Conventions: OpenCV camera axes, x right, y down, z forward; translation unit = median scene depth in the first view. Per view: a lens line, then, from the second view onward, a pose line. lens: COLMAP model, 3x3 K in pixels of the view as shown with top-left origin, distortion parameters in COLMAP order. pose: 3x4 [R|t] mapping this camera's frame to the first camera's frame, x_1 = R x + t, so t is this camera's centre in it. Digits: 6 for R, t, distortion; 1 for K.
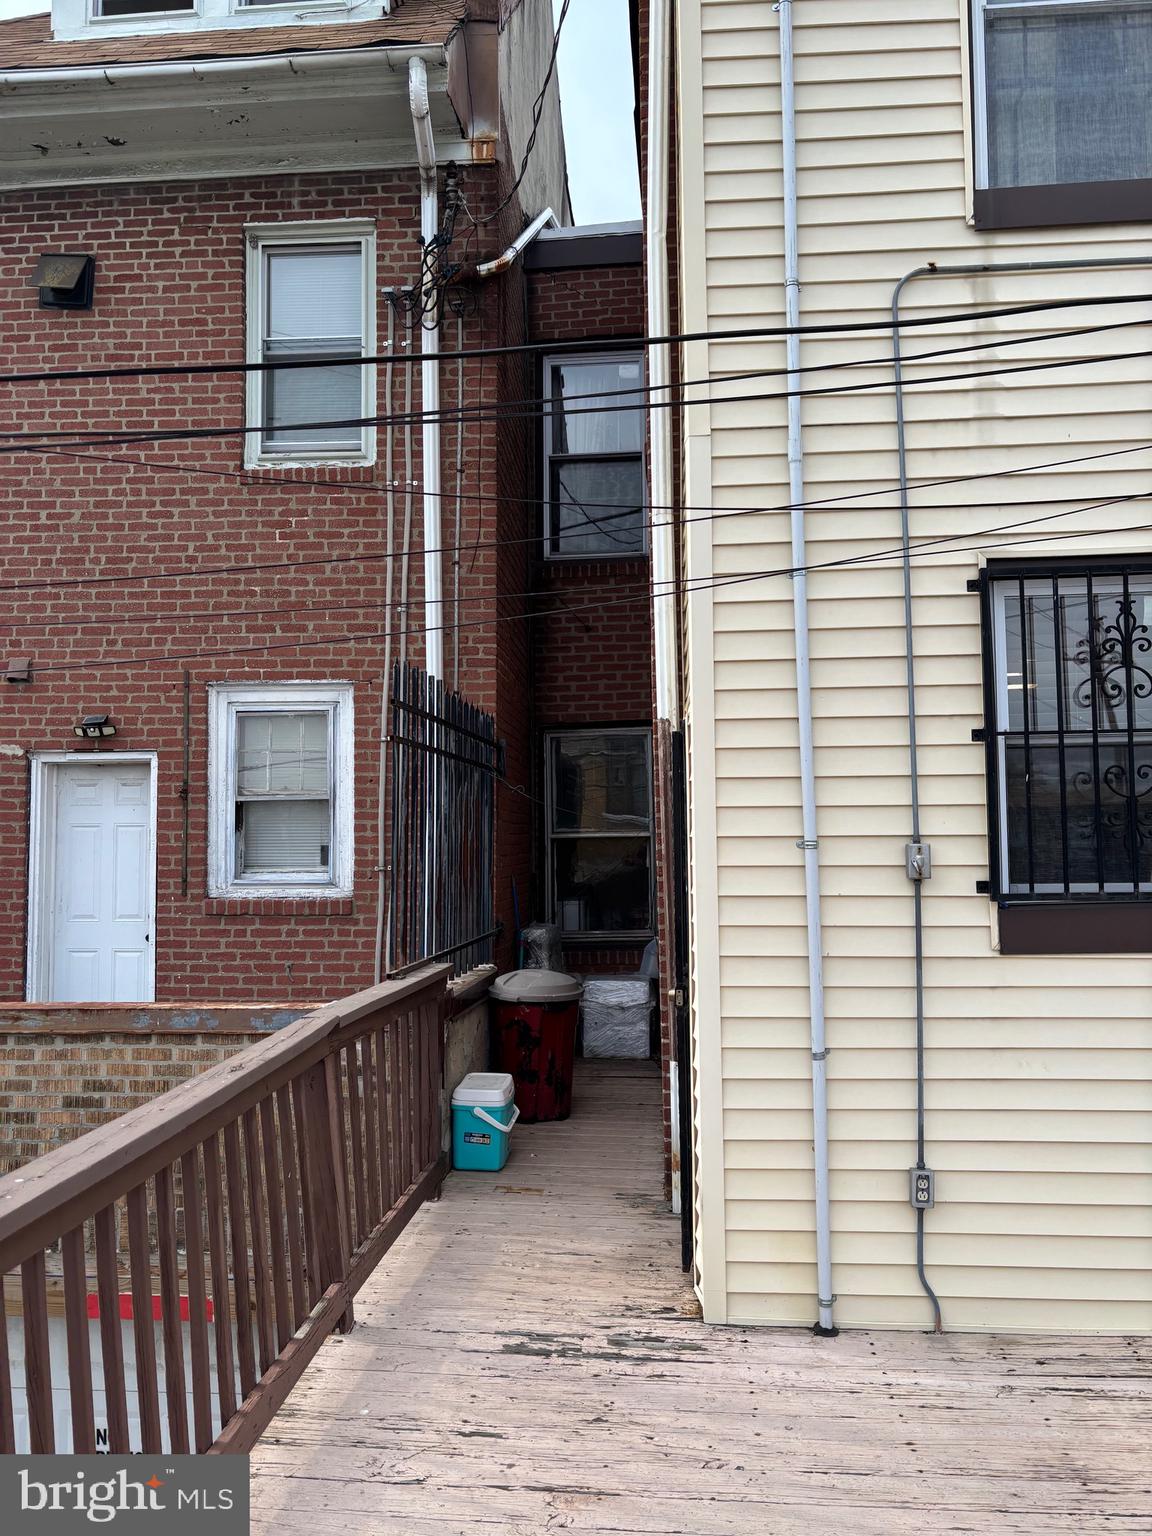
lens RADIAL K [[1177.2, 0, 564.2], [0, 1177.2, 780.0], [0, 0, 1]] dist [0.044701, -0.054012]
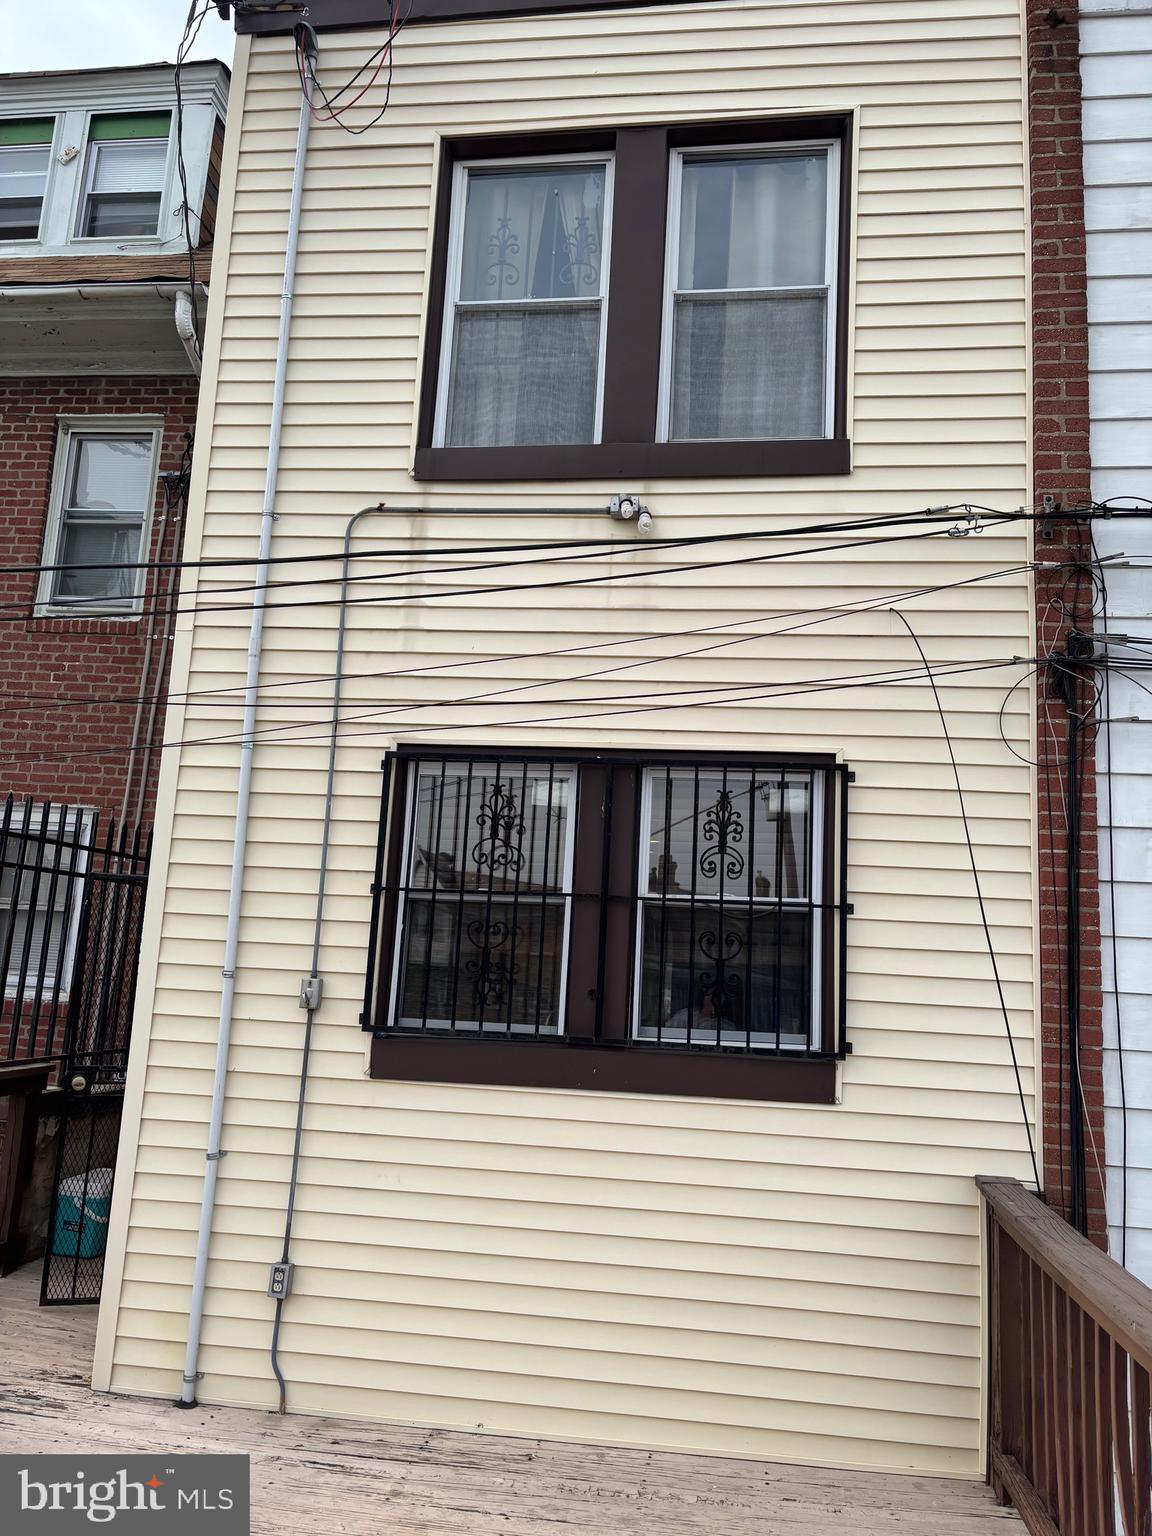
lens RADIAL K [[1177.2, 0, 571.1], [0, 1177.2, 774.9], [0, 0, 1]] dist [0.044701, -0.054012]
pose [[0.996765, 0.054737, -0.058849, 0.333006], [-0.060912, 0.992192, -0.108836, -0.018928], [0.052432, 0.112068, 0.992316, -0.099267]]
